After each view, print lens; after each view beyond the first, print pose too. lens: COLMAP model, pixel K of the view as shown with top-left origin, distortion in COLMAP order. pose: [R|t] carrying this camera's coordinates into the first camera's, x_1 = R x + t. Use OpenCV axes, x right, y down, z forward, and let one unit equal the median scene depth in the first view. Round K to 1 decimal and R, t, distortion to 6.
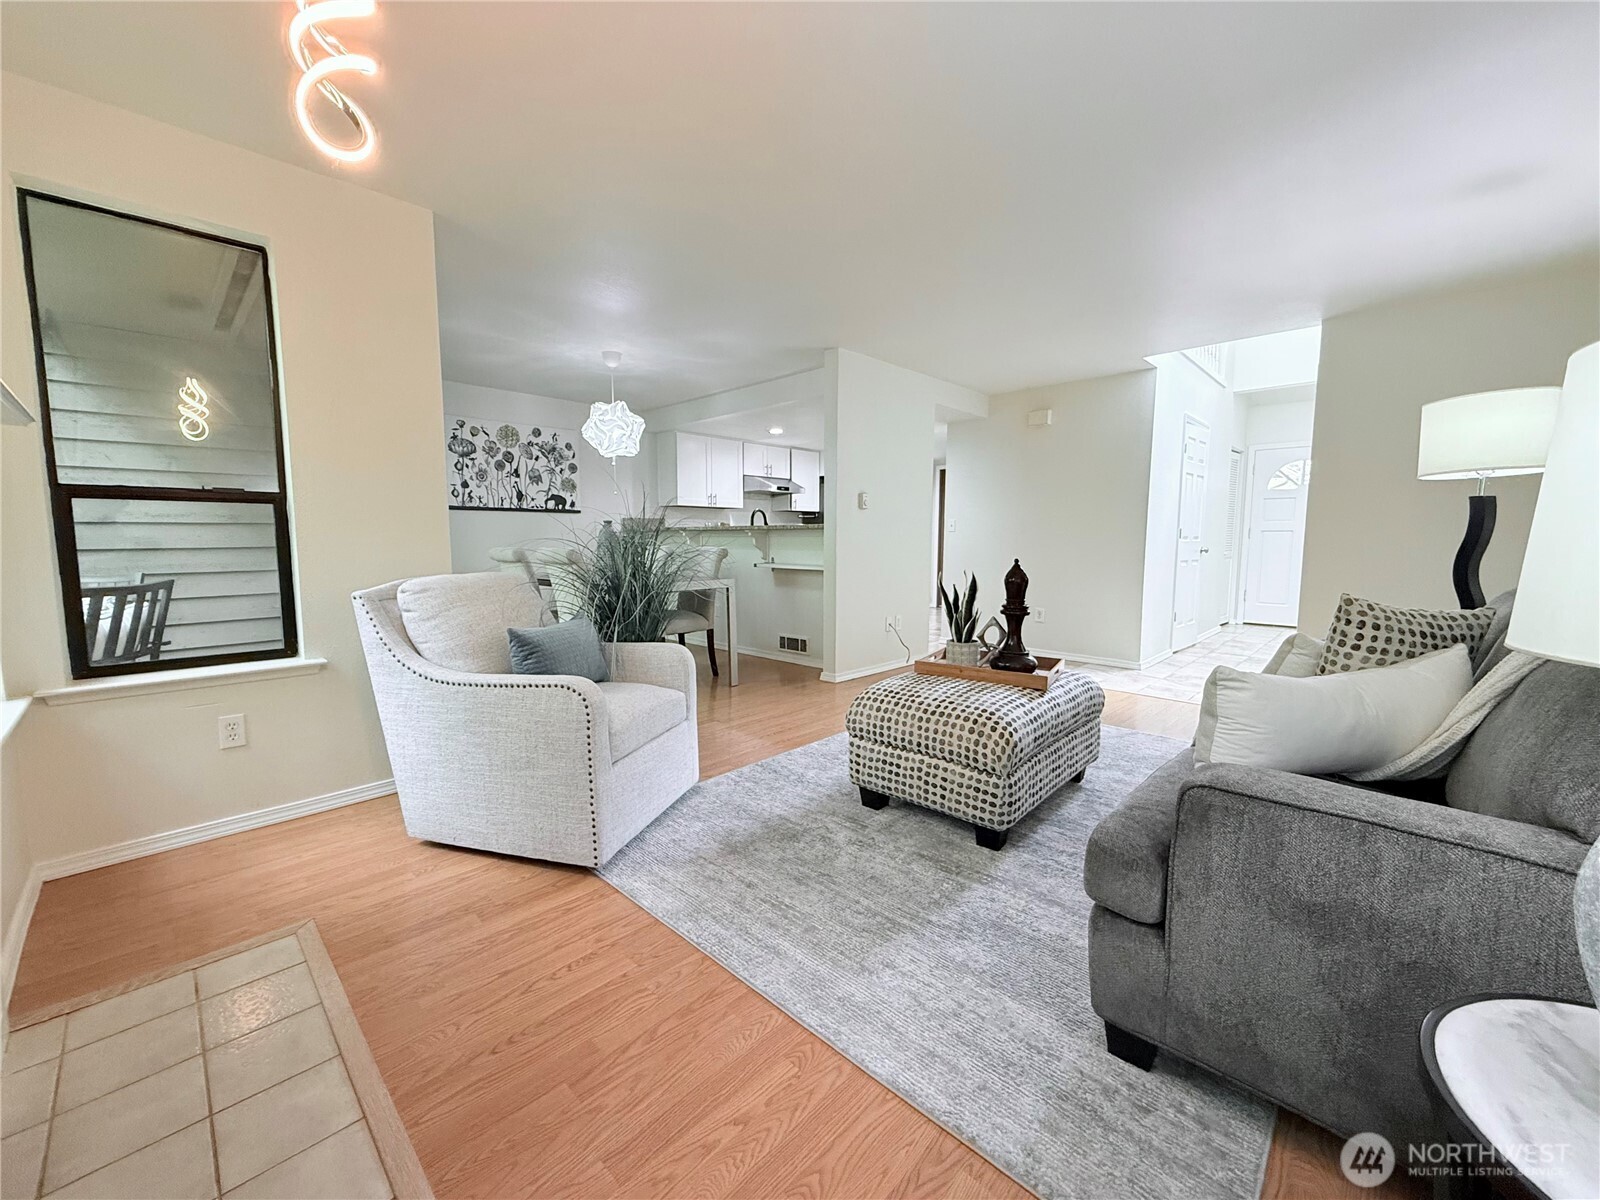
lens RADIAL K [[634.0, 0, 794.7], [0, 634.0, 598.0], [0, 0, 1]] dist [0.000147, 0.000114]
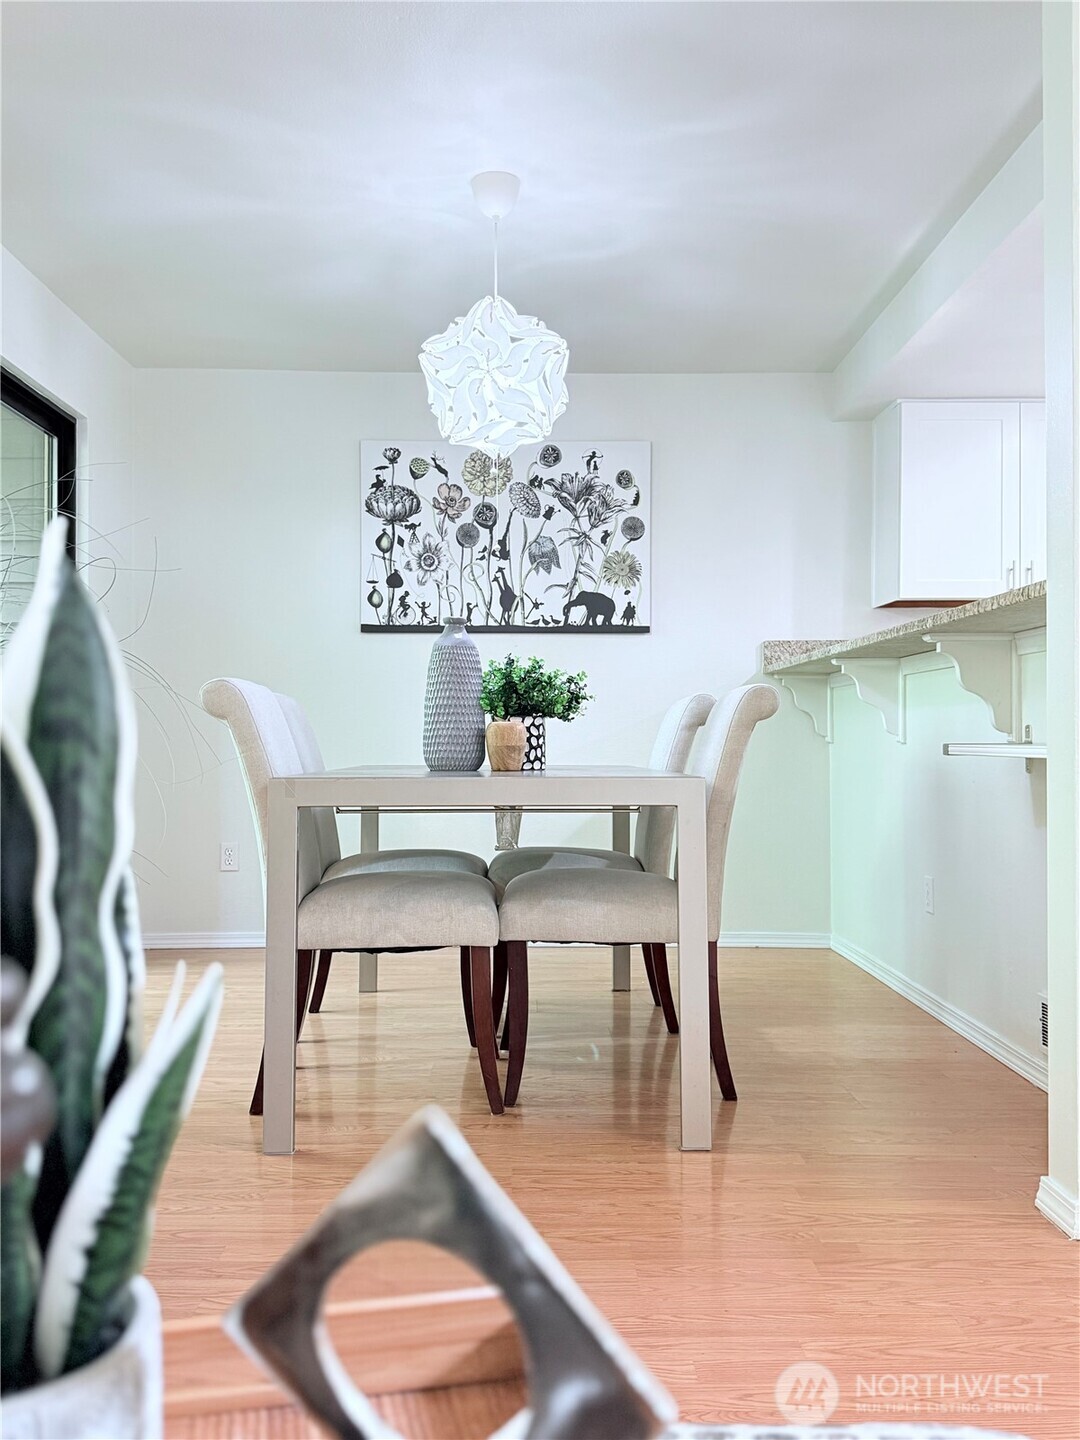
lens RADIAL K [[1223.5, 0, 540.0], [0, 1223.5, 720.0], [0, 0, 1]] dist [0.145057, -0.000664]
pose [[0.710983, -0.011860, -0.703109, 0.198343], [-0.065823, 0.994345, -0.083333, -0.003450], [0.700122, 0.105530, 0.706182, 0.408379]]
